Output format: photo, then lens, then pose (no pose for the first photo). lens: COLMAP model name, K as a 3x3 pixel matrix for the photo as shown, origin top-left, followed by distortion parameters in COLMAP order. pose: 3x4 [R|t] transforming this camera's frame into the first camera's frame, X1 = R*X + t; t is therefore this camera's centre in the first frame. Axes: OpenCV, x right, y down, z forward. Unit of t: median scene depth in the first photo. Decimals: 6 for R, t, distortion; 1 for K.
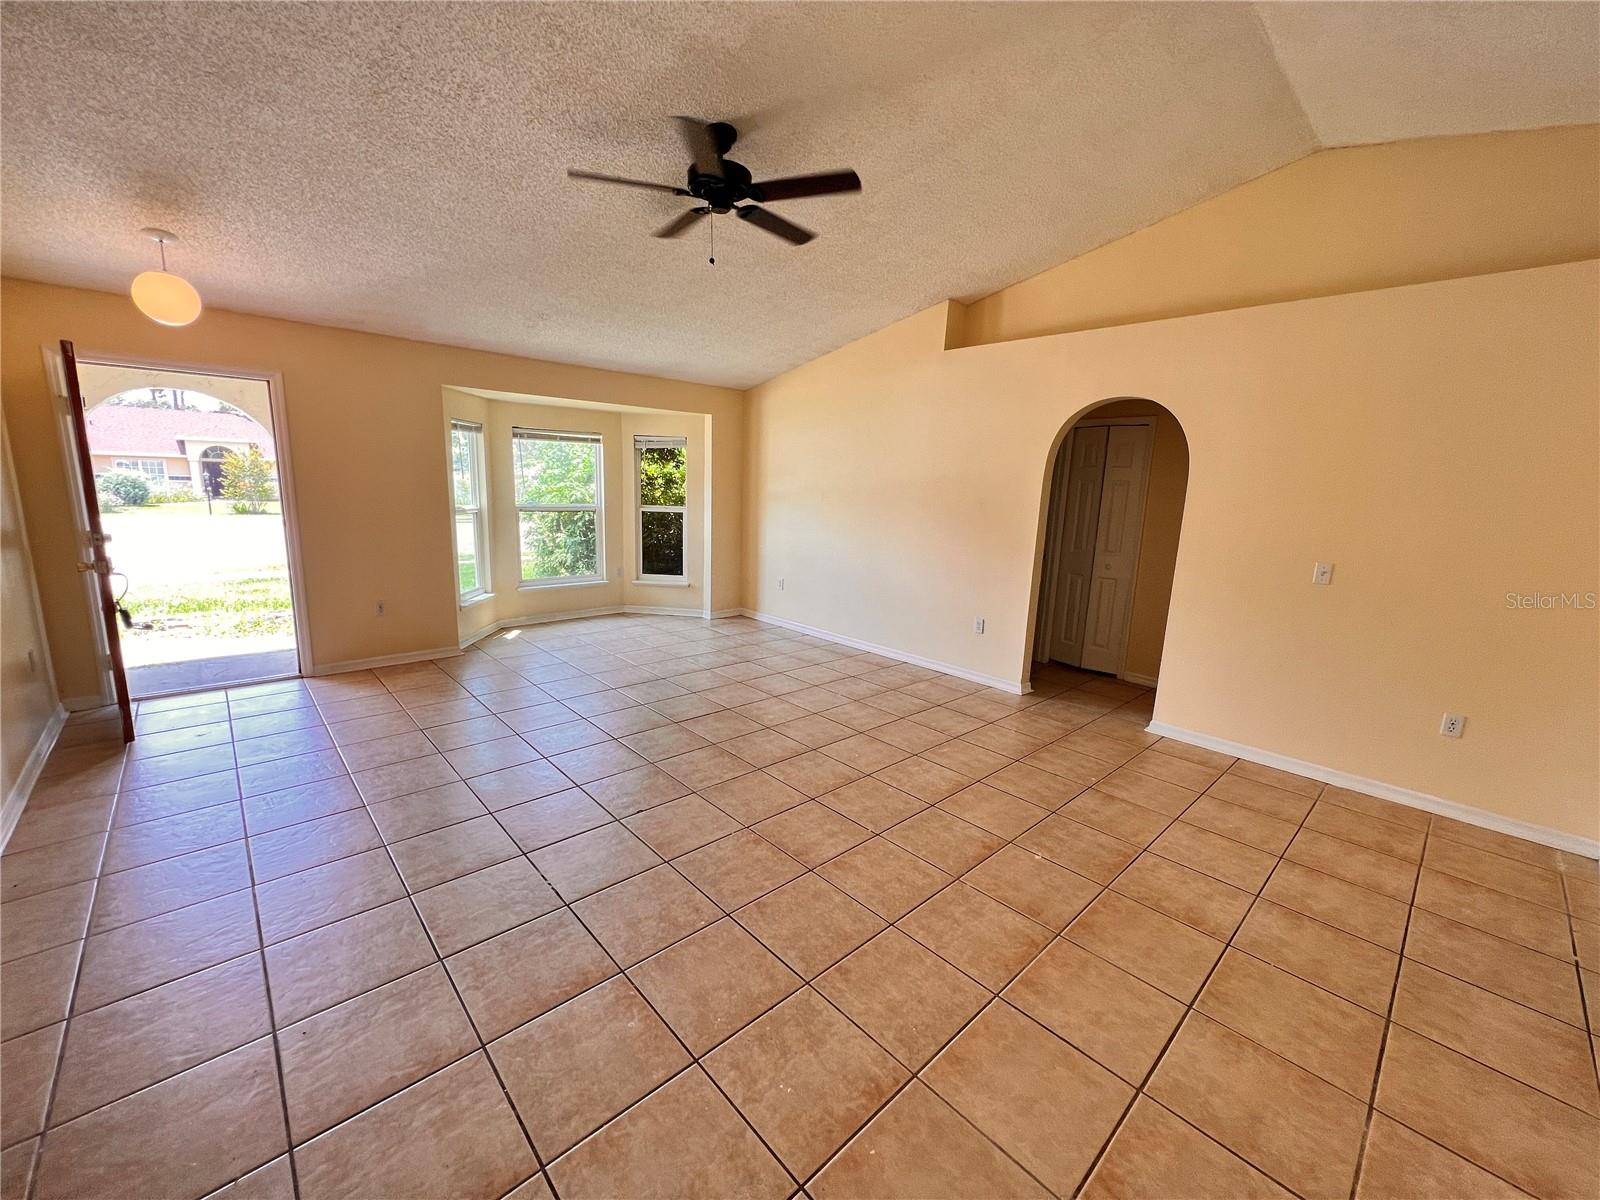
lens RADIAL K [[641.4, 0, 798.5], [0, 641.4, 602.9], [0, 0, 1]] dist [-0.000874, -0.000128]
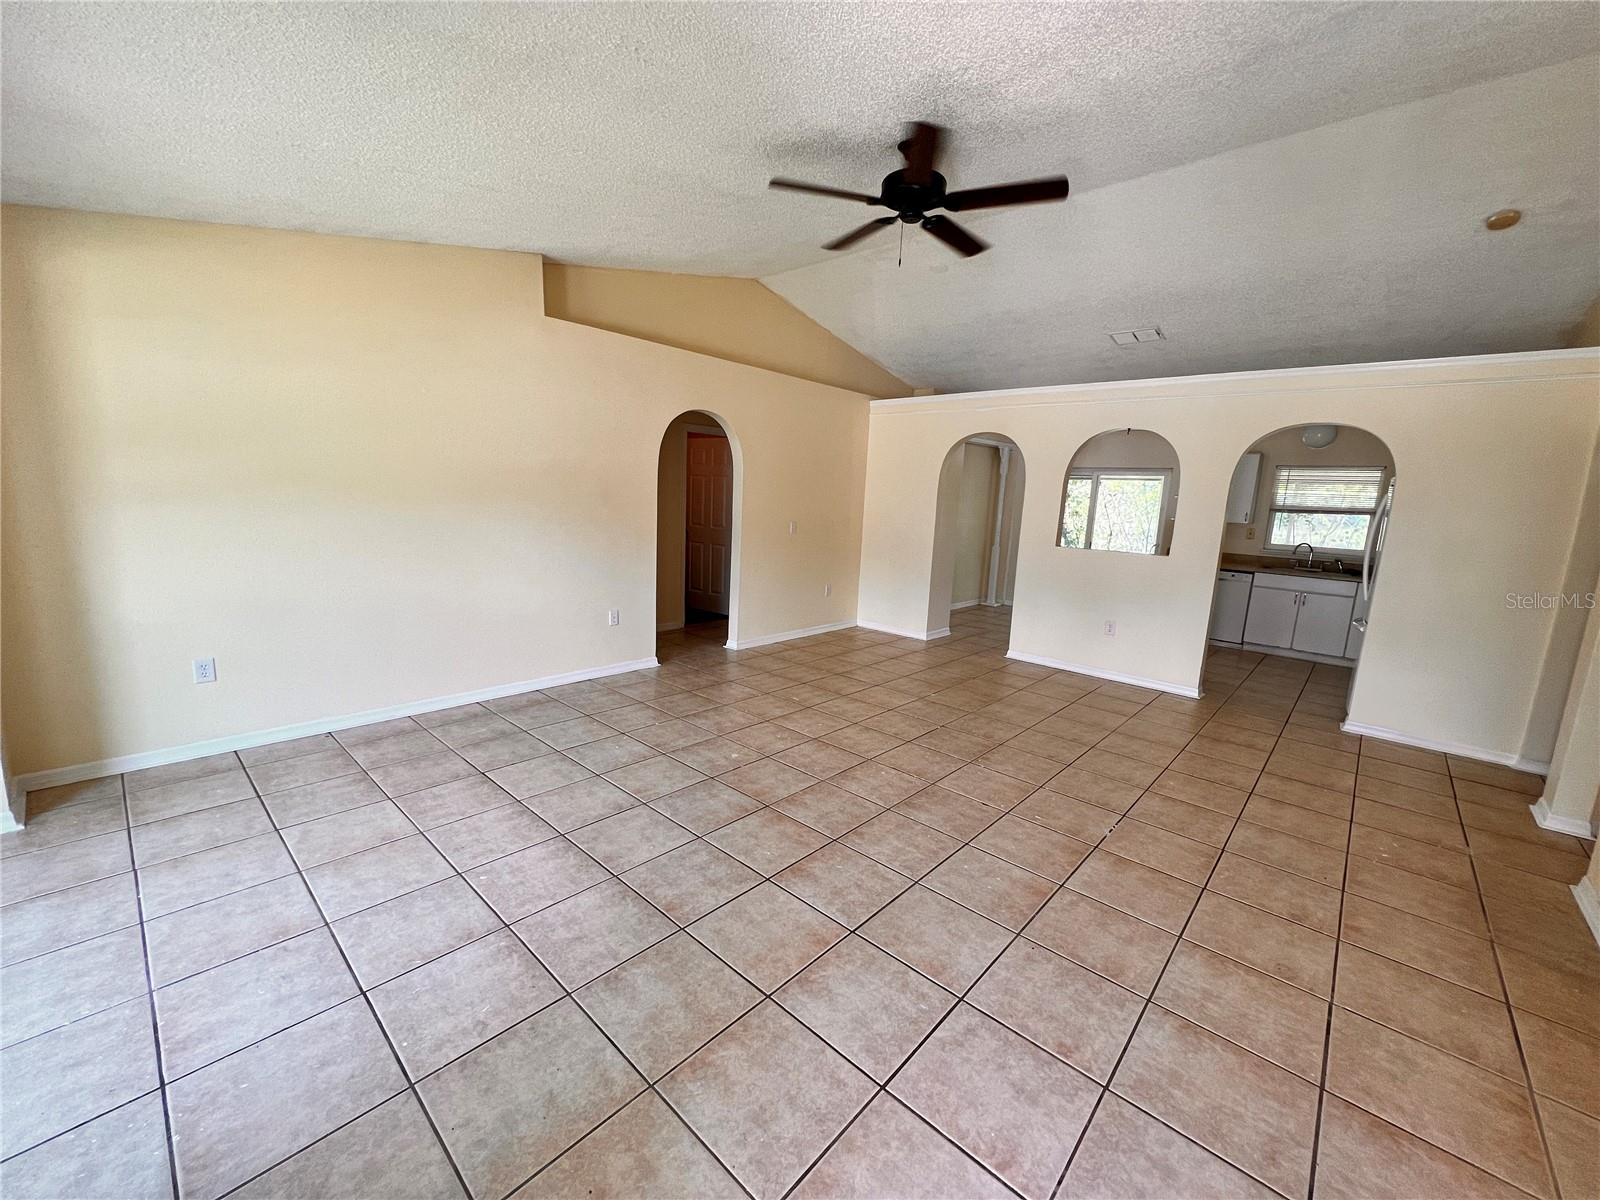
lens RADIAL K [[639.0, 0, 794.2], [0, 639.0, 597.5], [0, 0, 1]] dist [-0.000379, 0.000100]
pose [[-0.082788, -0.198373, 0.976624, -0.874619], [0.139367, 0.968053, 0.208446, -0.202513], [-0.986774, 0.153366, -0.052497, 0.965148]]
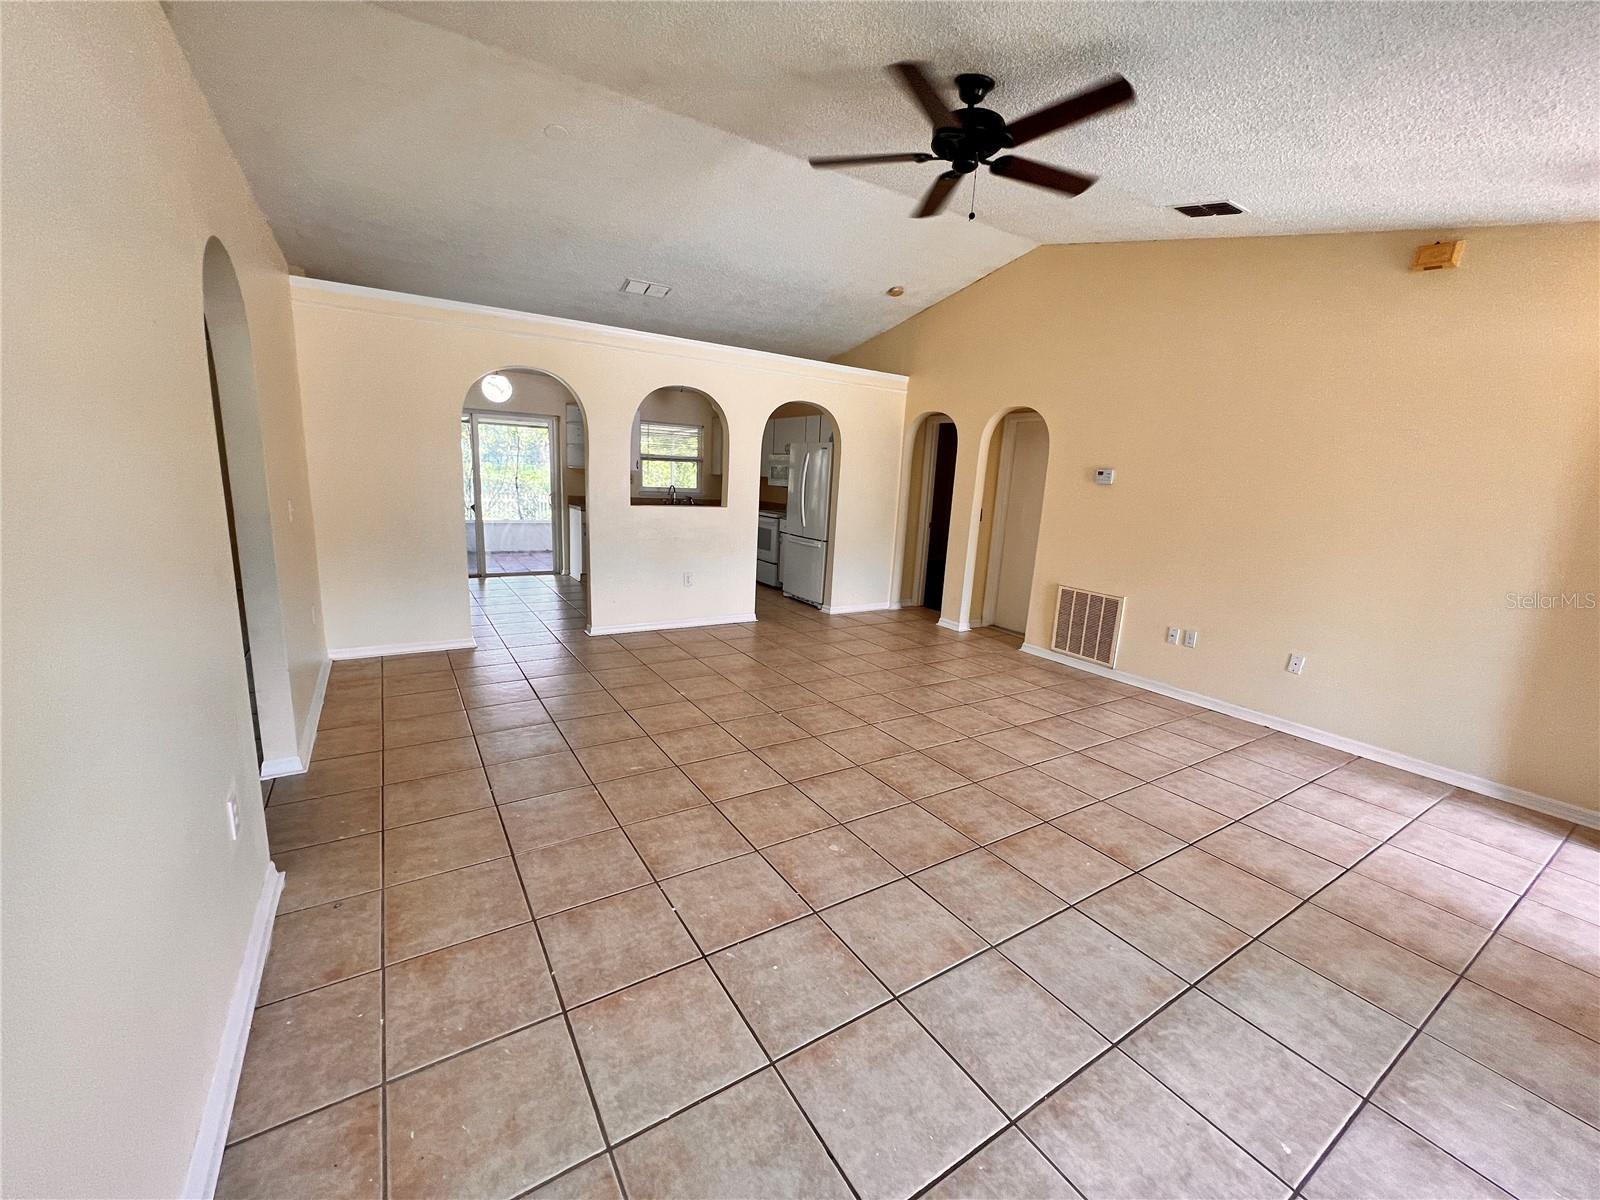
lens RADIAL K [[636.5, 0, 799.0], [0, 636.5, 599.3], [0, 0, 1]] dist [0.000531, 0.000275]
pose [[-0.980747, -0.117372, 0.156074, -0.079535], [-0.050198, 0.923888, 0.379355, -0.278148], [-0.188720, 0.364217, -0.911993, 1.521988]]
